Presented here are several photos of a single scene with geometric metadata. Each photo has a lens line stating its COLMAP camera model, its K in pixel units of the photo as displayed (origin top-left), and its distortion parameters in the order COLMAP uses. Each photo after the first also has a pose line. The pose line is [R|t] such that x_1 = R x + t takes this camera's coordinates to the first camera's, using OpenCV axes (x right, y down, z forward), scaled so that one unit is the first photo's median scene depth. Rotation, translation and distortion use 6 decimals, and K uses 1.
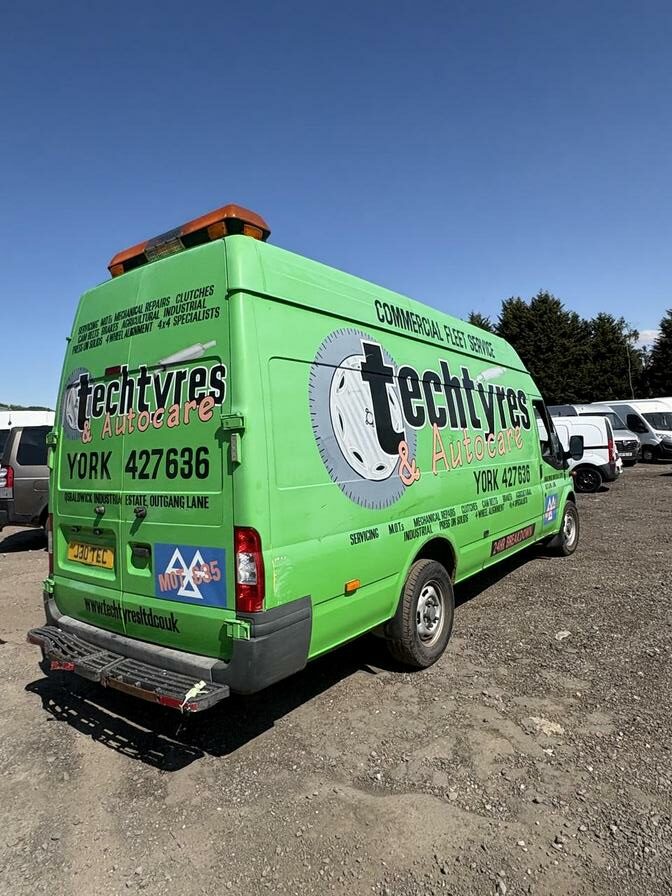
lens RADIAL K [[549.0, 0, 341.0], [0, 549.0, 447.3], [0, 0, 1]] dist [0.006342, 0.001912]
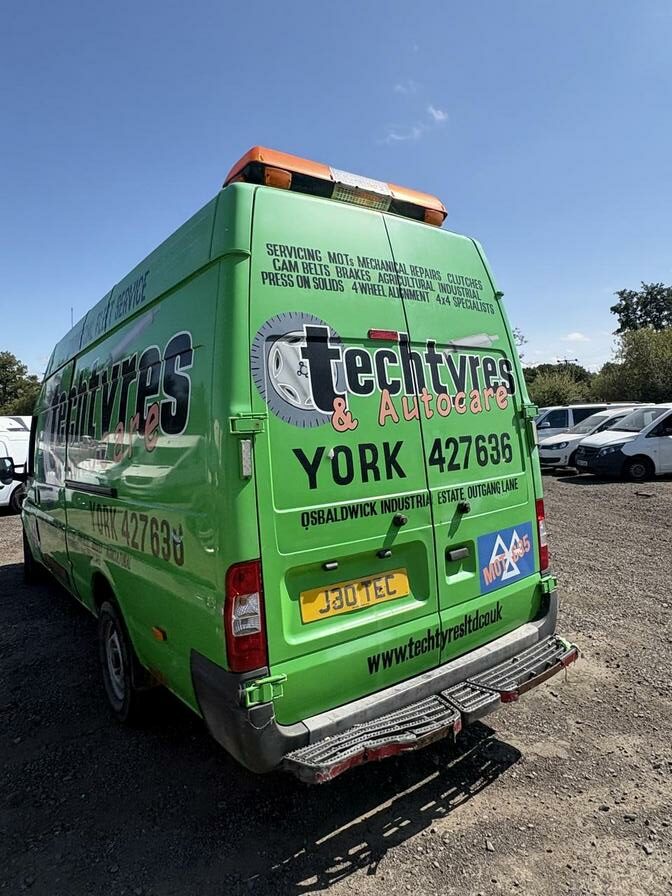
lens RADIAL K [[549.0, 0, 344.8], [0, 549.0, 443.5], [0, 0, 1]] dist [0.006342, 0.001912]
pose [[0.285955, 0.000031, 0.958243, -1.185680], [0.043921, 0.998949, -0.013139, 0.017418], [-0.957236, 0.045844, 0.285653, 0.865575]]
